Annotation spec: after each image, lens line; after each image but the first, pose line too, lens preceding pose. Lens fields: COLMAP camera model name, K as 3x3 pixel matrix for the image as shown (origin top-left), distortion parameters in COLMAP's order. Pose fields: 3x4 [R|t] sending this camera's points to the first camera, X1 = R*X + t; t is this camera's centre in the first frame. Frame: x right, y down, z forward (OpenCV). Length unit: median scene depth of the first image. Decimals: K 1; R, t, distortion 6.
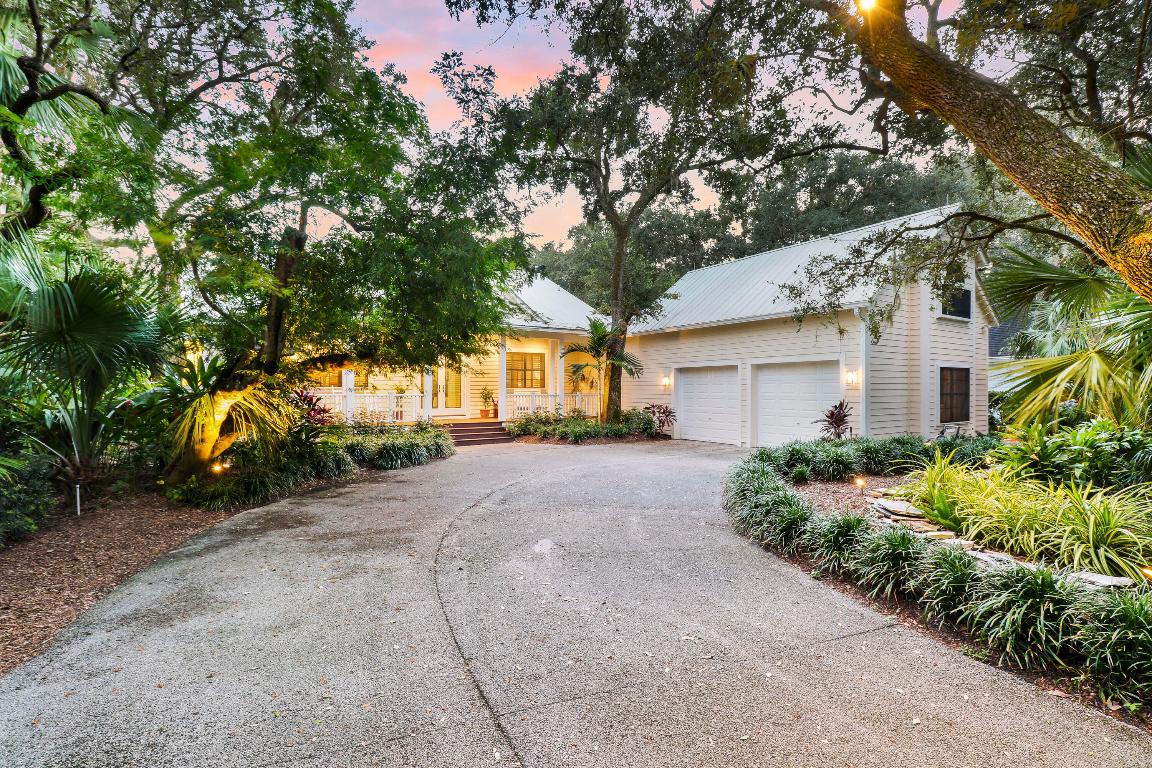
lens RADIAL K [[536.7, 0, 575.6], [0, 536.7, 386.7], [0, 0, 1]] dist [-0.001369, -0.015123]
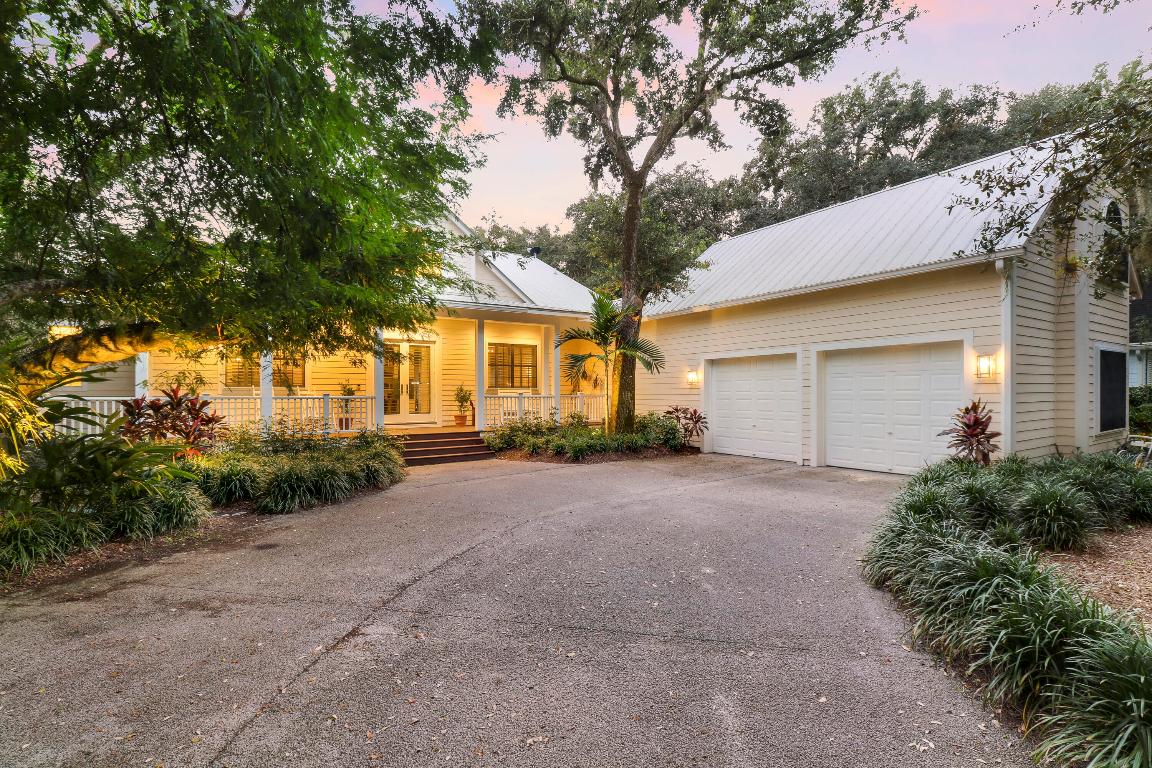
lens RADIAL K [[536.7, 0, 575.6], [0, 536.7, 386.7], [0, 0, 1]] dist [-0.001369, -0.015123]
pose [[0.999983, -0.005748, -0.000795, 0.000985], [0.005742, 0.999960, -0.006918, 0.007827], [0.000834, 0.006914, 0.999976, 0.239752]]
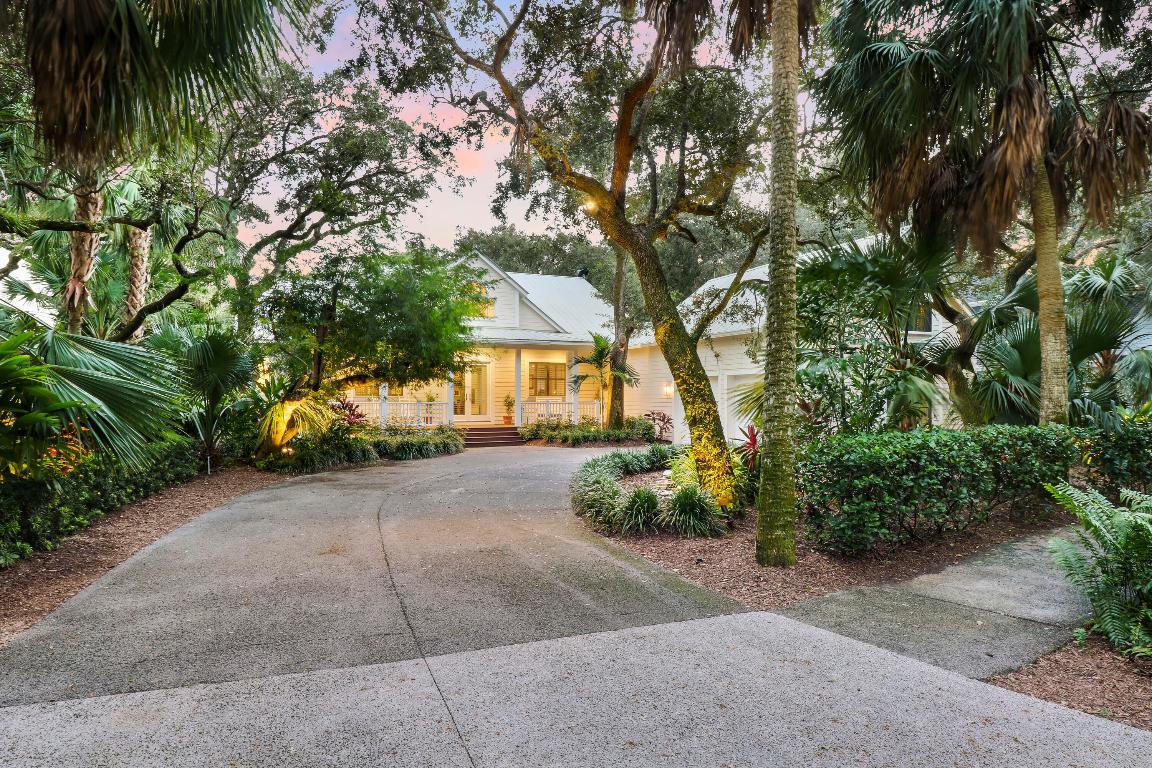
lens RADIAL K [[672.8, 0, 576.0], [0, 672.8, 384.0], [0, 0, 1]] dist [0.001972, -0.035805]
pose [[0.985501, -0.003350, -0.169638, 0.223012], [0.001474, 0.999936, -0.011187, -0.007971], [0.169665, 0.010774, 0.985443, -0.352628]]
